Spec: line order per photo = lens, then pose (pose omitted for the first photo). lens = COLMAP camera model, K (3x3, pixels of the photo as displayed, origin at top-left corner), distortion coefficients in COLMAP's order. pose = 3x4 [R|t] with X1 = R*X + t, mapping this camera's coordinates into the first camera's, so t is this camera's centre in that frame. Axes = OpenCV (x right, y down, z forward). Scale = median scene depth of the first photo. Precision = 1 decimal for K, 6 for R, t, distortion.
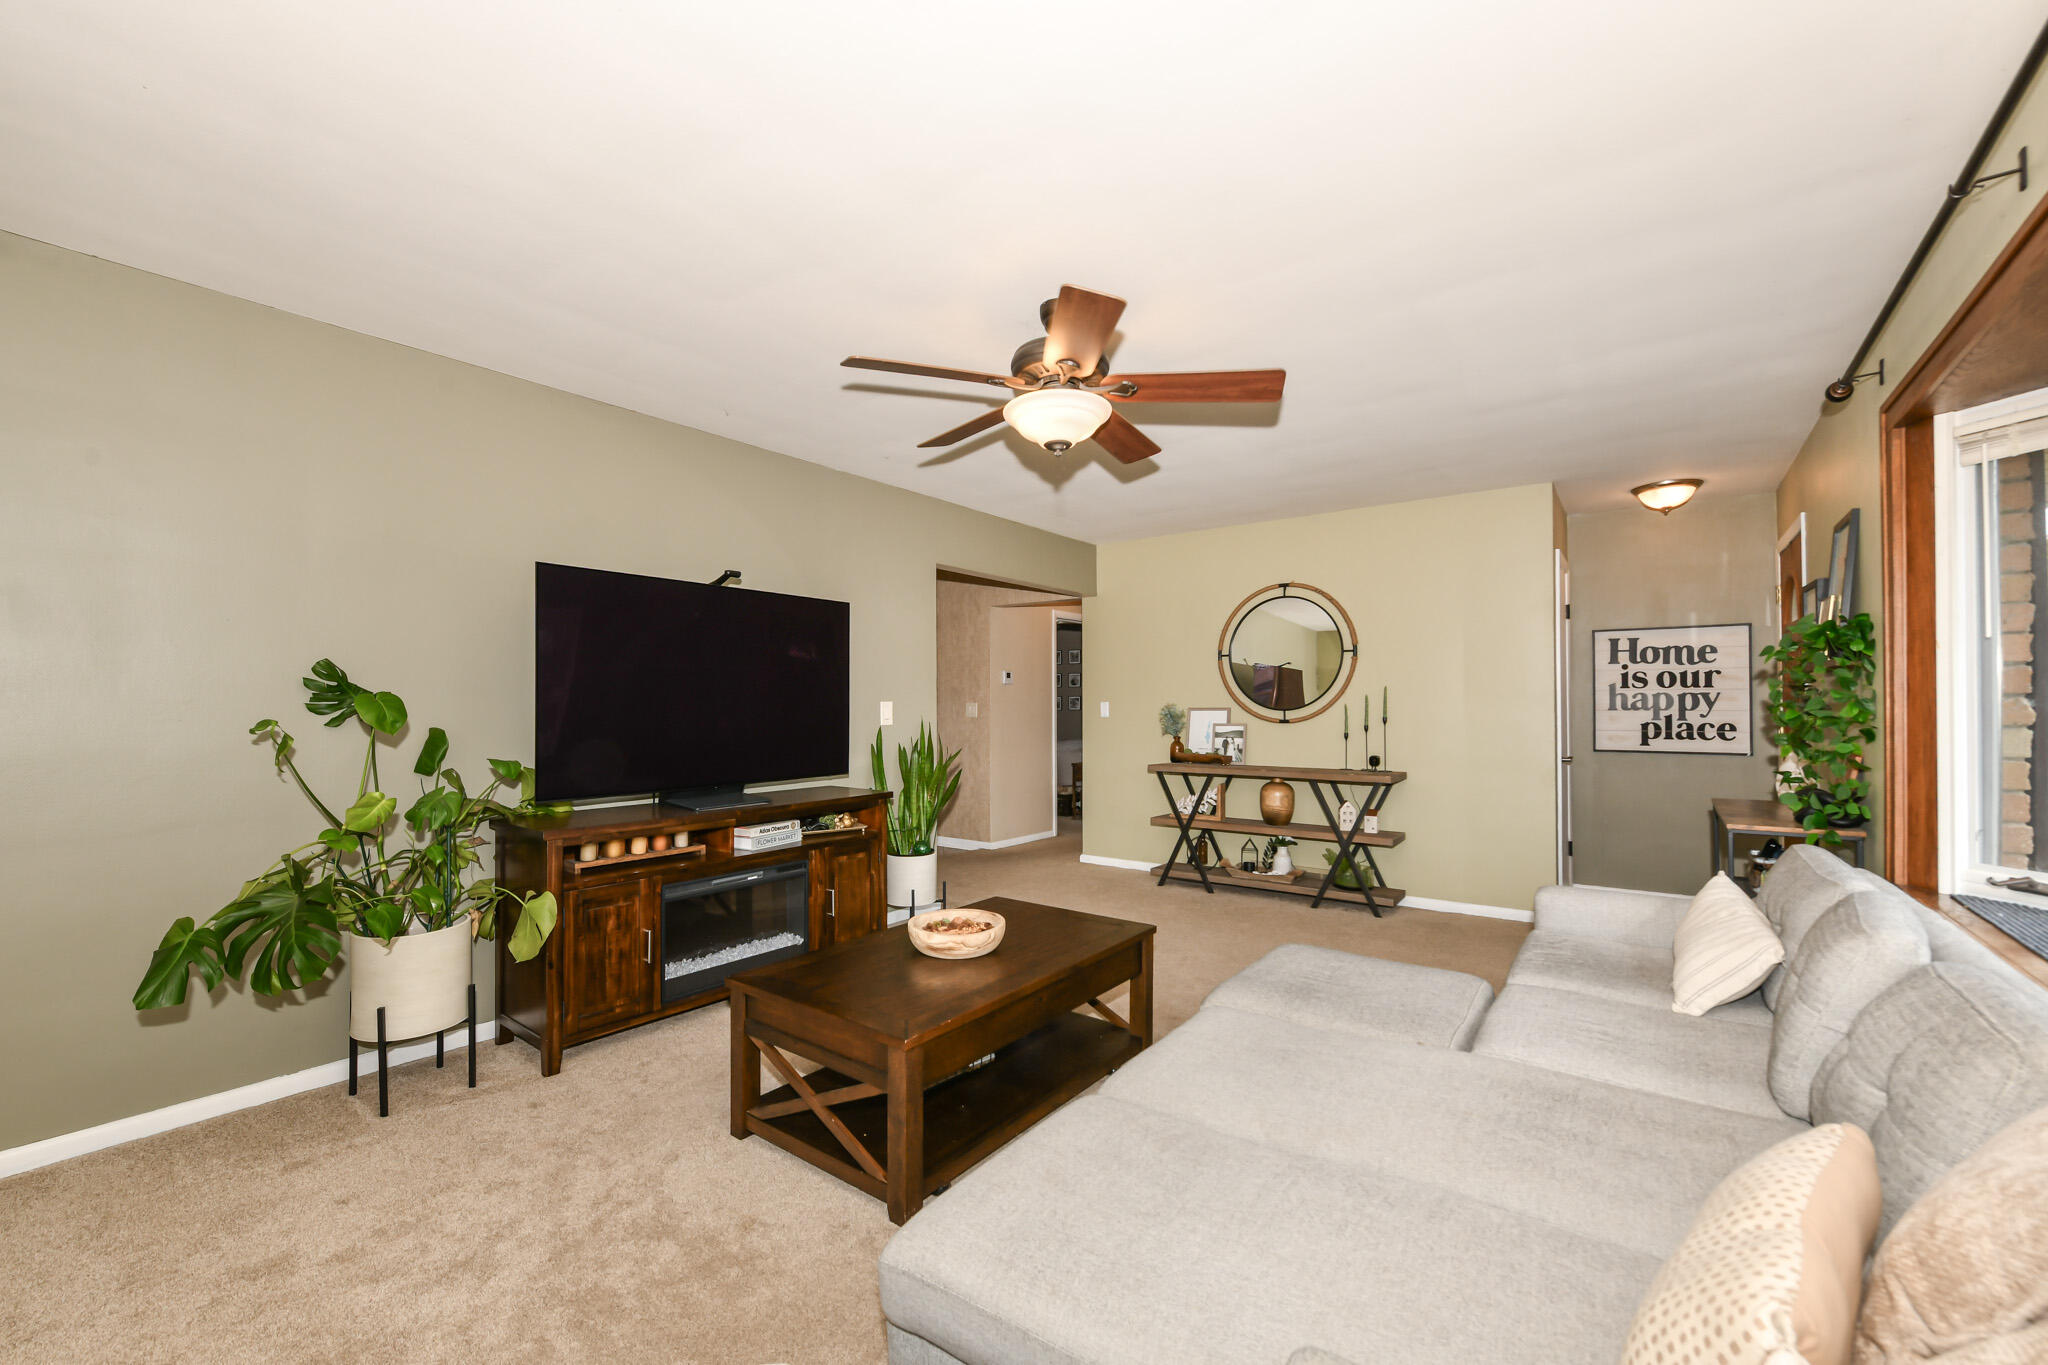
lens RADIAL K [[841.2, 0, 1010.1], [0, 841.2, 700.3], [0, 0, 1]] dist [-0.004396, -0.001052]
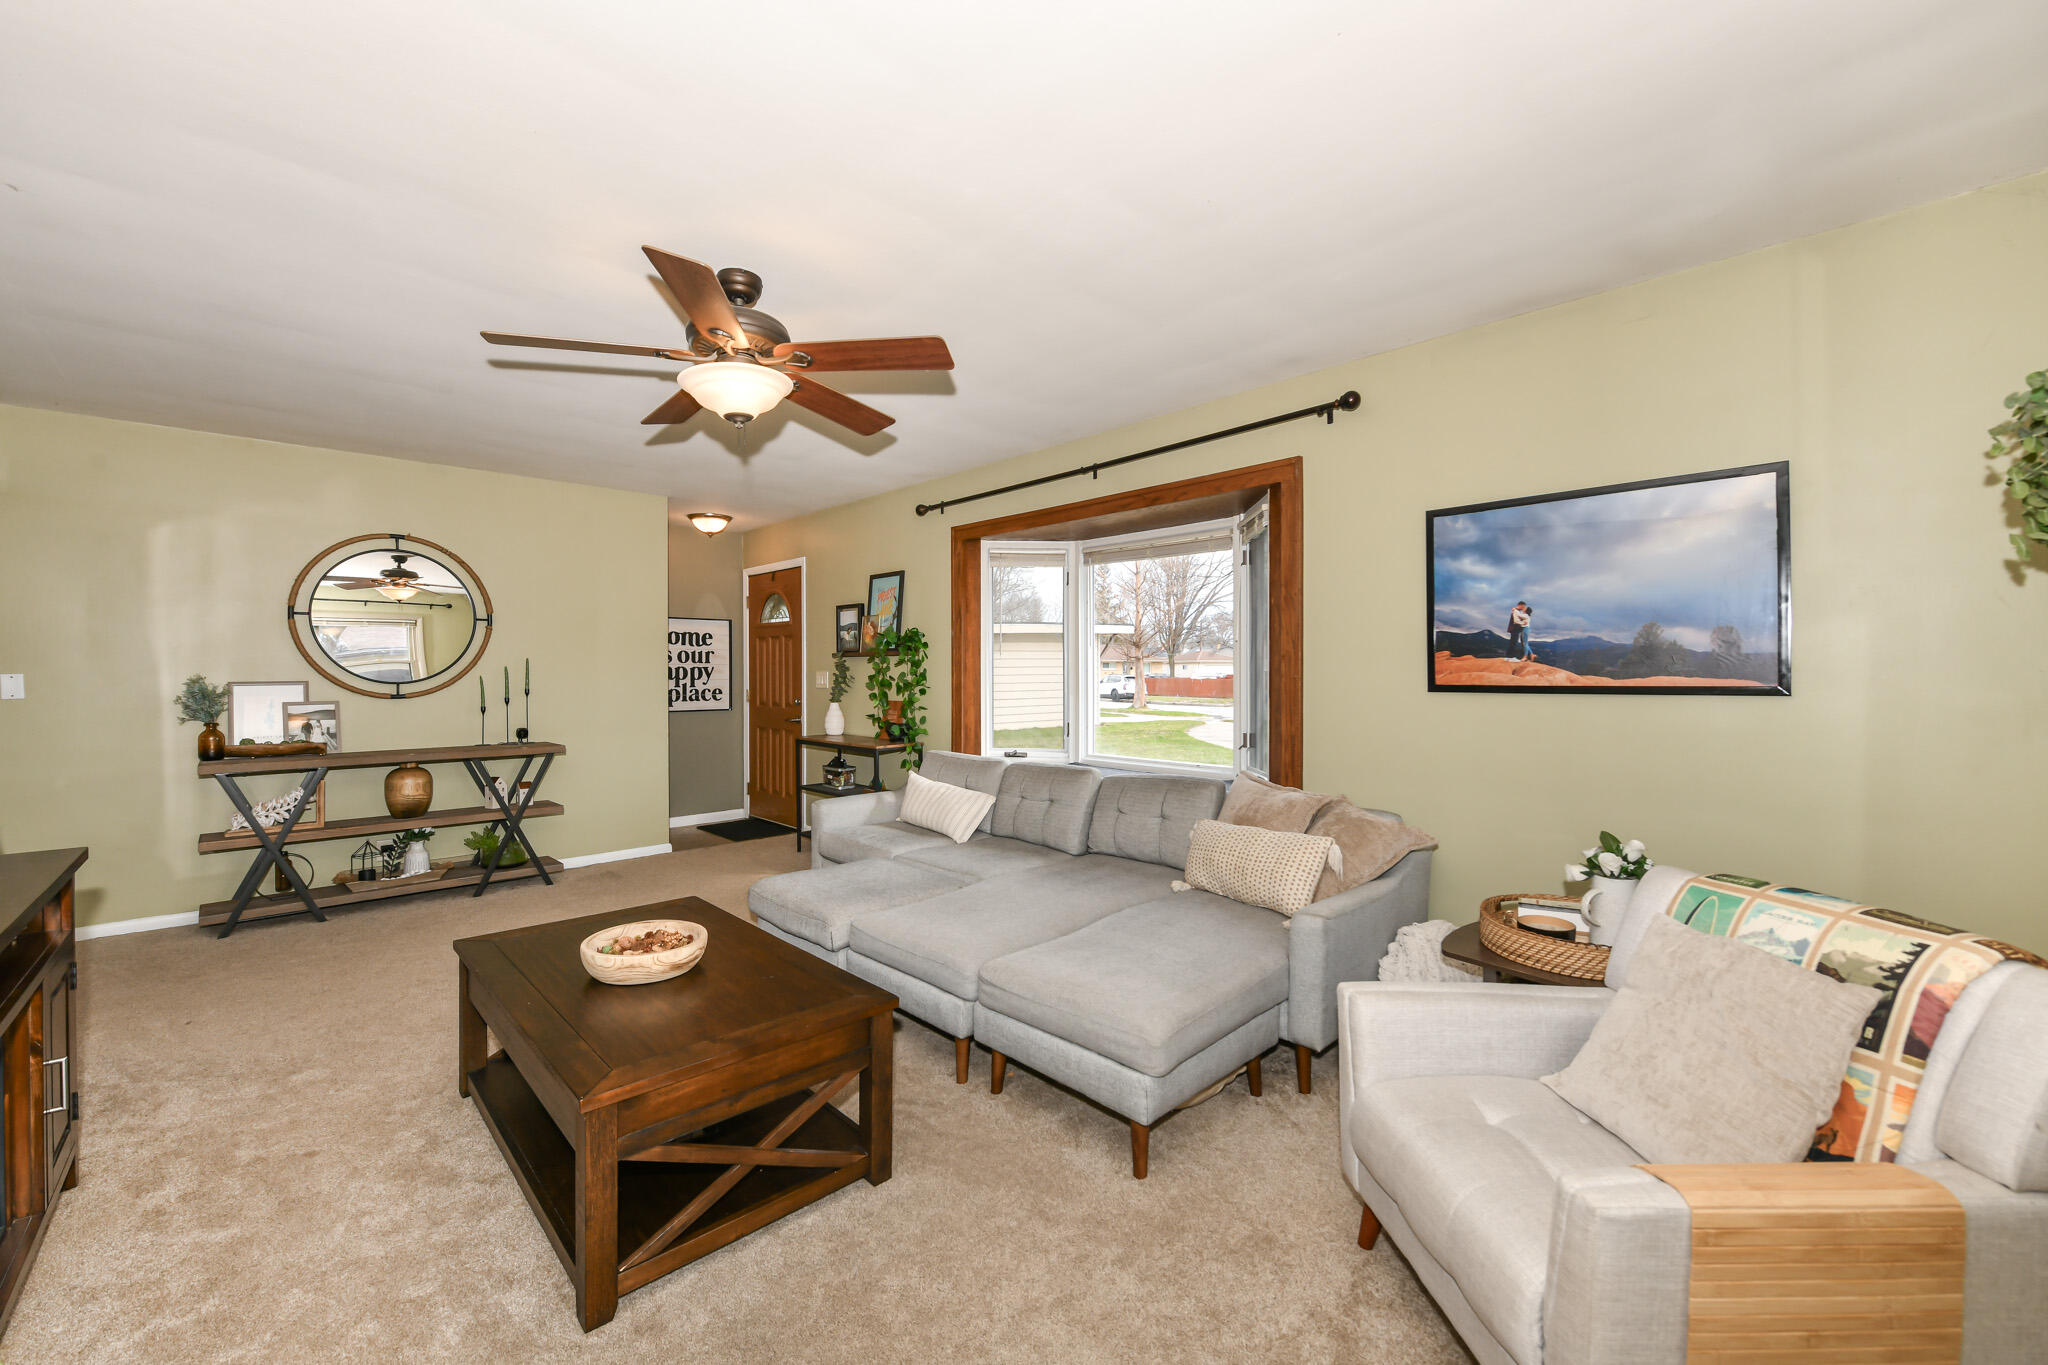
lens RADIAL K [[841.2, 0, 1014.1], [0, 841.2, 666.2], [0, 0, 1]] dist [-0.004396, -0.001052]
pose [[0.145863, 0.008147, 0.989271, -0.464689], [-0.003403, 0.999964, -0.007733, -0.001324], [-0.989299, -0.002239, 0.145886, 0.279701]]
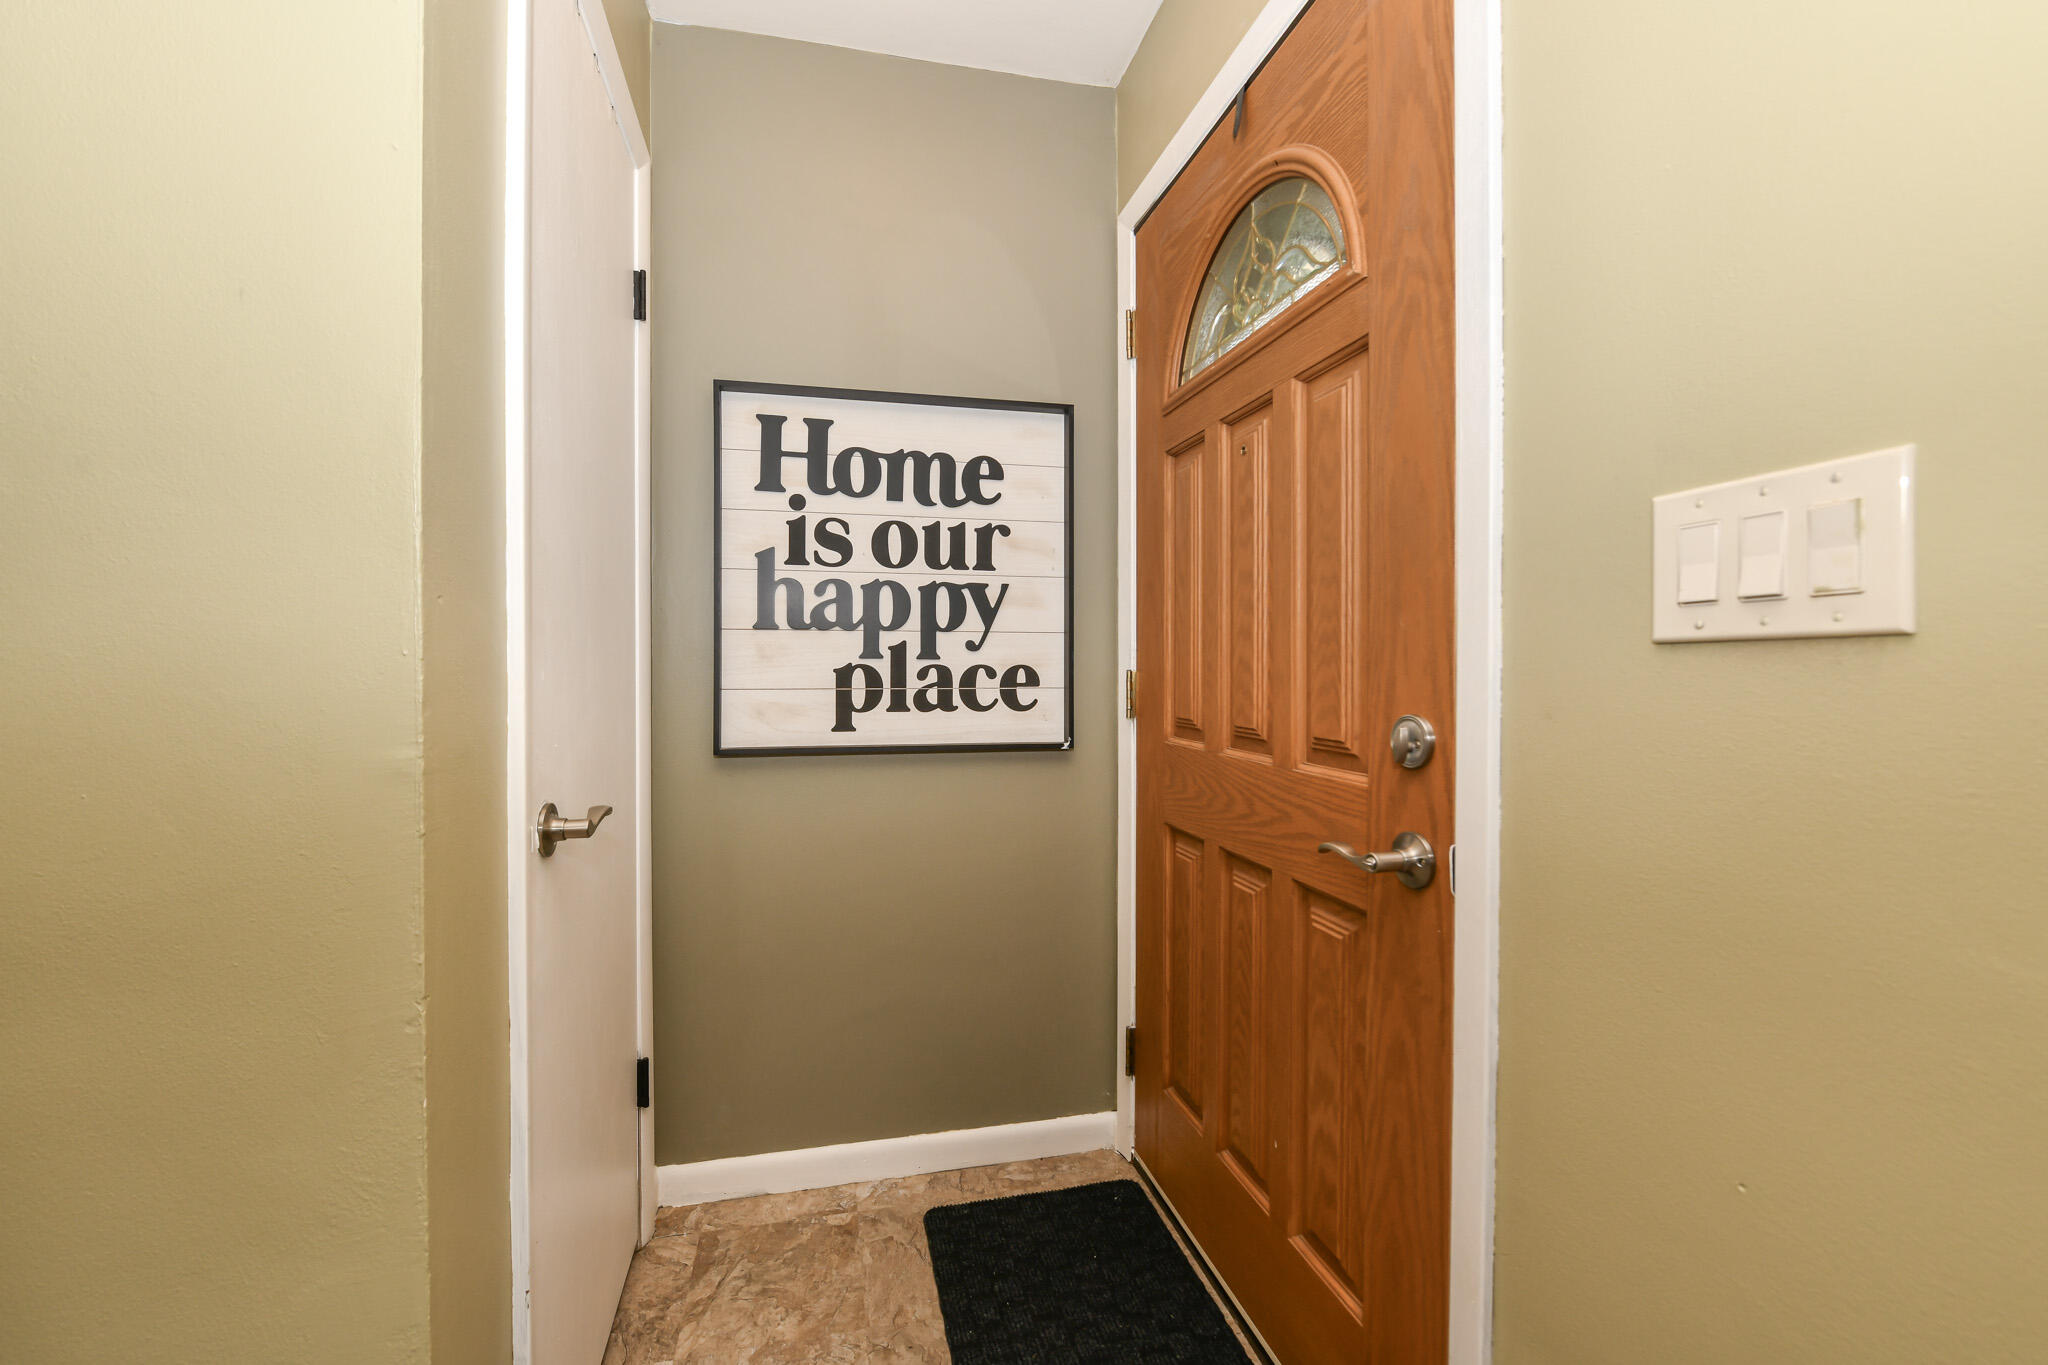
lens RADIAL K [[841.2, 0, 1018.9], [0, 841.2, 666.2], [0, 0, 1]] dist [-0.004396, -0.001052]
pose [[0.617360, -0.000236, 0.786680, 0.529553], [-0.009306, 0.999928, 0.007603, 0.023680], [-0.786625, -0.012014, 0.617314, 0.731151]]
